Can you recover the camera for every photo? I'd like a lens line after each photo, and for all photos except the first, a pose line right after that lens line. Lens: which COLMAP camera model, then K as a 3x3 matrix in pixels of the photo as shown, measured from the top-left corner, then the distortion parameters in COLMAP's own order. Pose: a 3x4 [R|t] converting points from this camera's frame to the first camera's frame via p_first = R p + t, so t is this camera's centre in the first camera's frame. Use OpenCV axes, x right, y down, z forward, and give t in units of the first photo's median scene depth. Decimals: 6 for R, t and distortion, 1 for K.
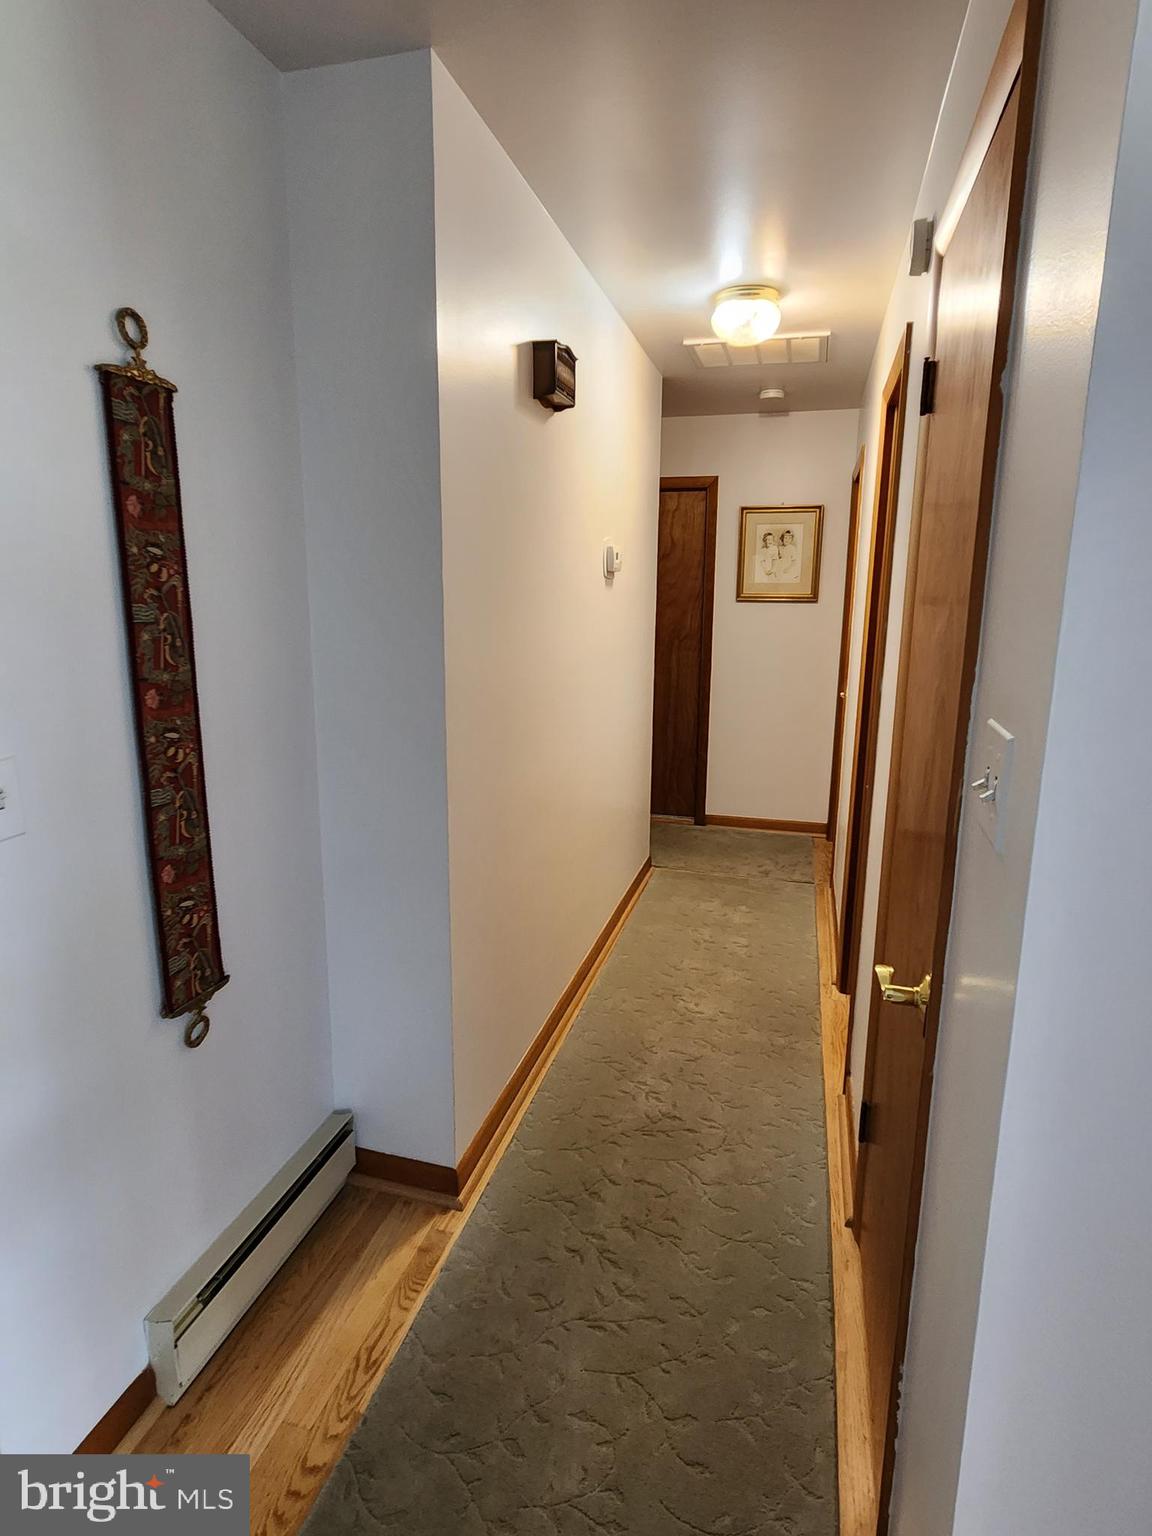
lens RADIAL K [[830.1, 0, 571.6], [0, 830.1, 759.4], [0, 0, 1]] dist [0.002213, 0.000363]
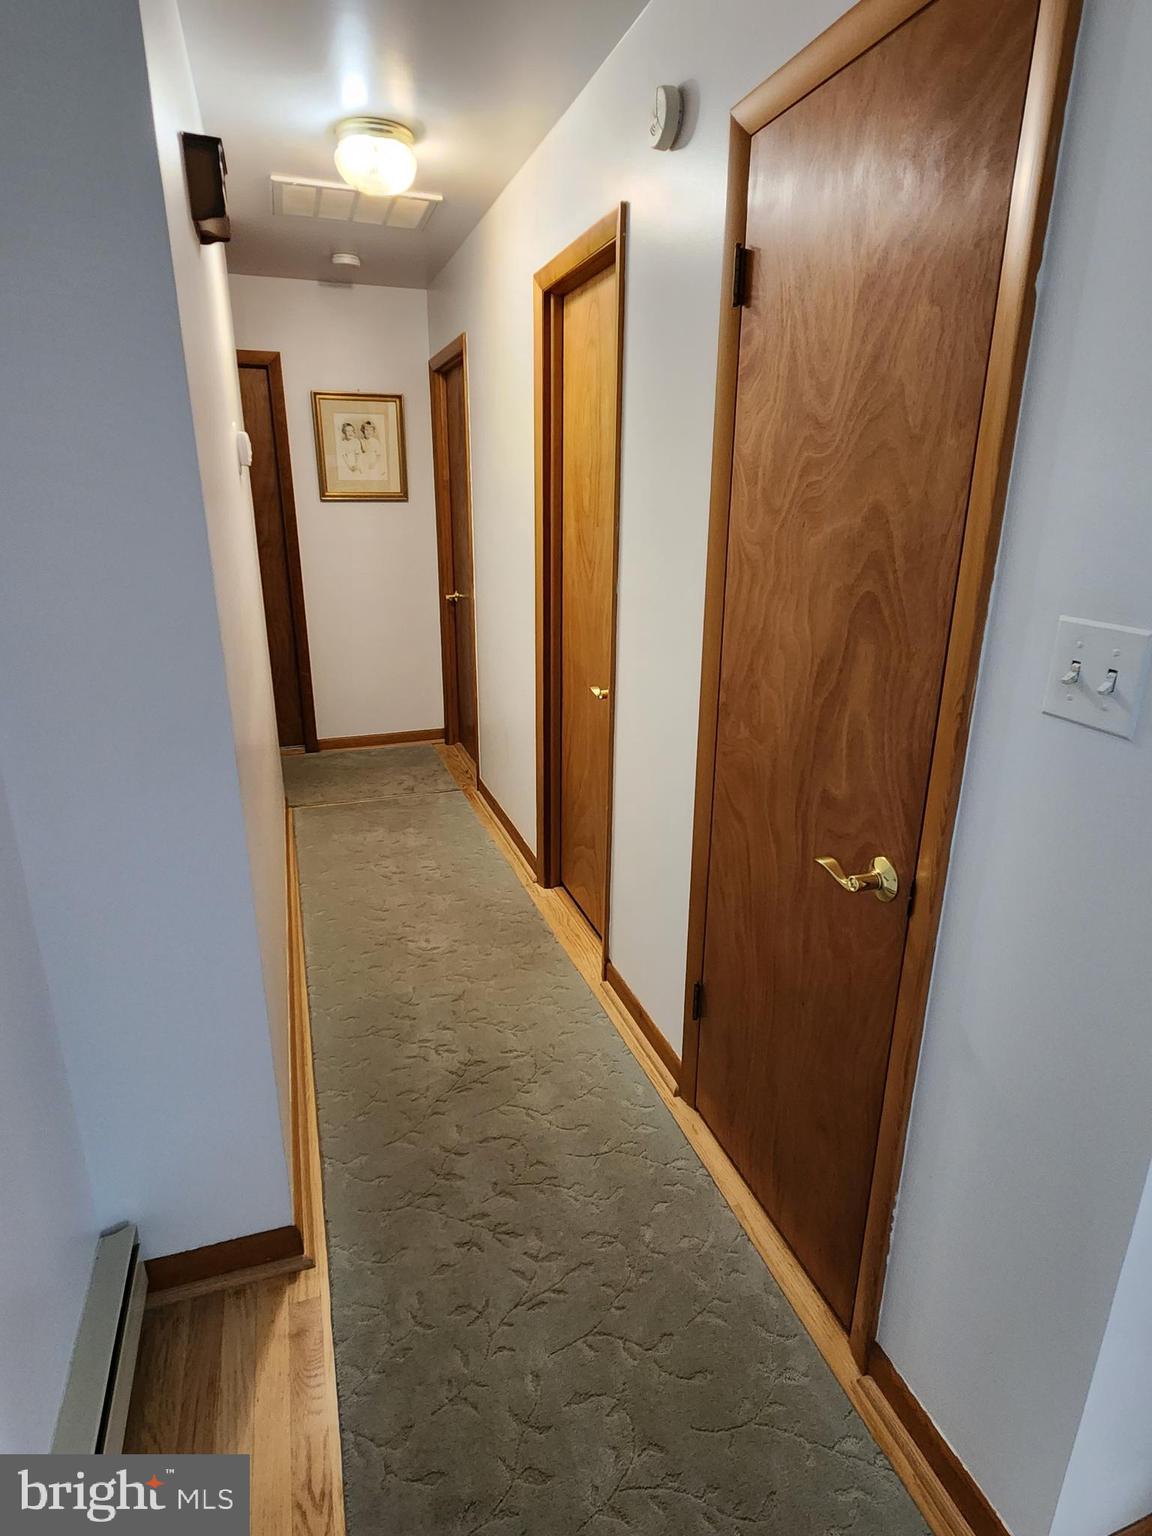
lens RADIAL K [[830.1, 0, 571.6], [0, 830.1, 759.4], [0, 0, 1]] dist [0.002213, 0.000363]
pose [[0.821697, -0.182965, 0.539757, -0.165414], [0.118723, 0.981243, 0.151880, -0.028462], [-0.557421, -0.060717, 0.828007, 0.121099]]
